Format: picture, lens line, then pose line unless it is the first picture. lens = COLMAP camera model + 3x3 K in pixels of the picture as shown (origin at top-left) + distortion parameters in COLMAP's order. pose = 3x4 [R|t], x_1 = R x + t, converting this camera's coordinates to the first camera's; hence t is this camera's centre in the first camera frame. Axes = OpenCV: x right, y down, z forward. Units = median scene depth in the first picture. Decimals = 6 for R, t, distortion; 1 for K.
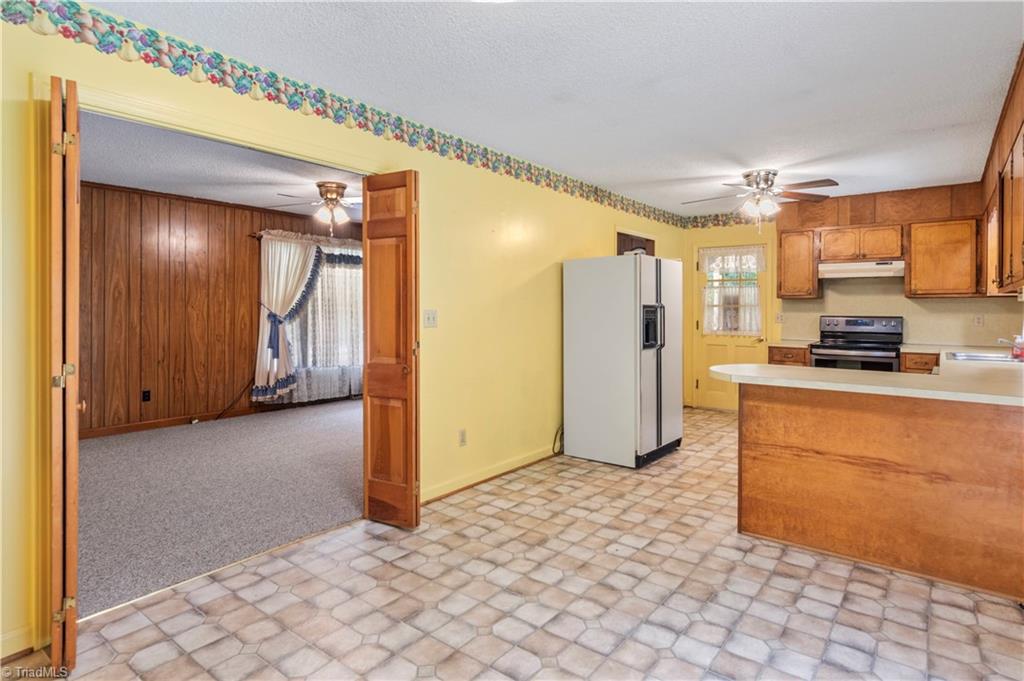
lens RADIAL K [[546.6, 0, 535.1], [0, 546.6, 304.3], [0, 0, 1]] dist [-0.002377, -0.000966]
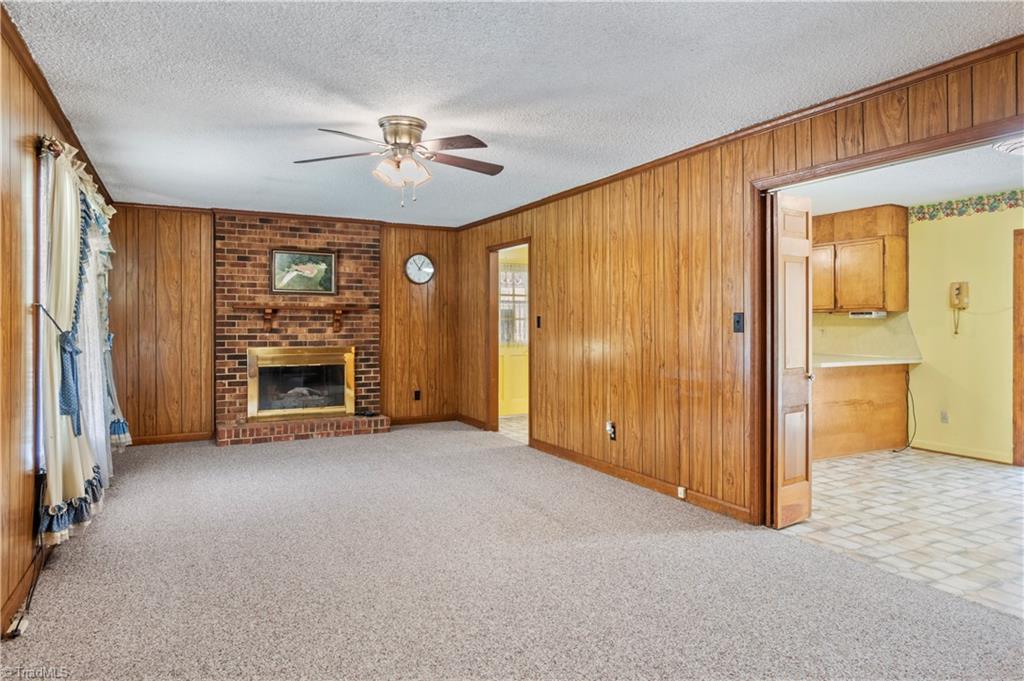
lens RADIAL K [[617.4, 0, 527.7], [0, 617.4, 323.3], [0, 0, 1]] dist [-0.007315, 0.008129]
pose [[0.438516, -0.003335, 0.898717, -1.029379], [-0.004881, 0.999970, 0.006092, 0.004557], [-0.898710, -0.007059, 0.438486, 0.614837]]
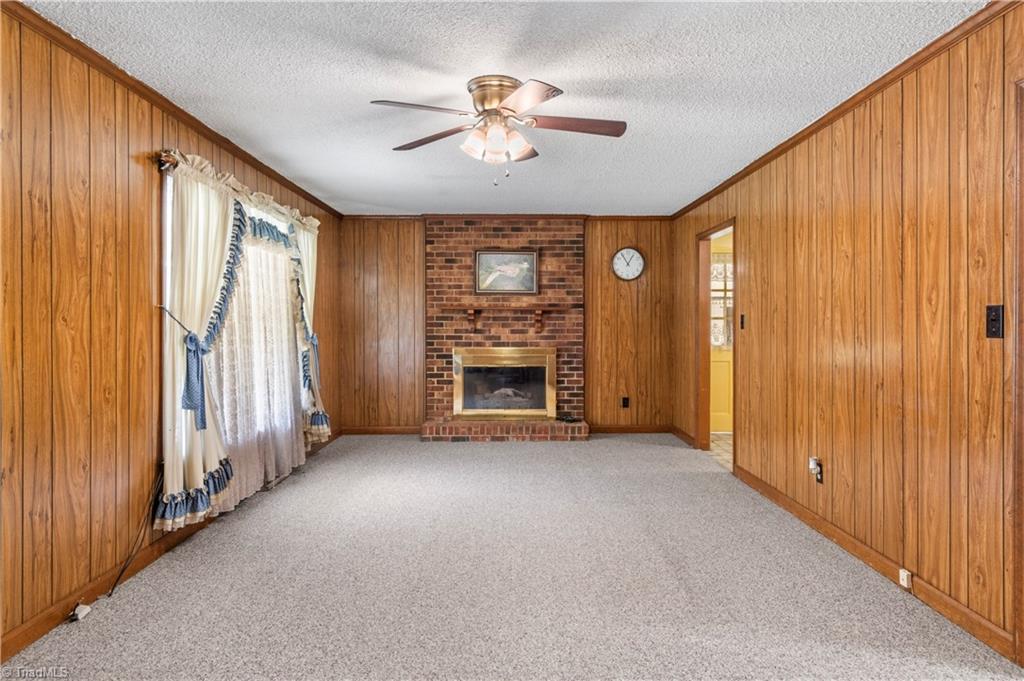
lens RADIAL K [[617.4, 0, 513.2], [0, 617.4, 327.9], [0, 0, 1]] dist [-0.007315, 0.008129]
pose [[0.796530, -0.007452, 0.604553, -0.782608], [-0.001144, 0.999904, 0.013833, 0.005657], [-0.604598, -0.011709, 0.796445, 0.562913]]
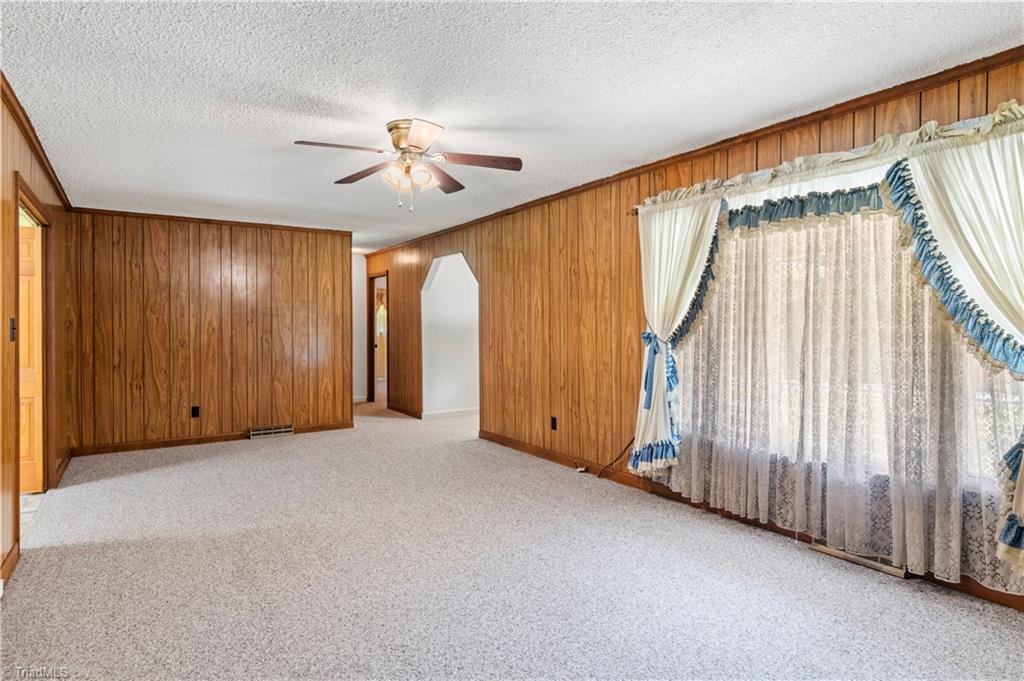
lens RADIAL K [[546.6, 0, 512.0], [0, 546.6, 335.8], [0, 0, 1]] dist [-0.002377, -0.000966]
pose [[-0.327972, 0.008220, -0.944652, 0.189354], [0.005880, 0.999961, 0.006660, 0.018565], [0.944669, -0.003370, -0.328007, 1.423584]]
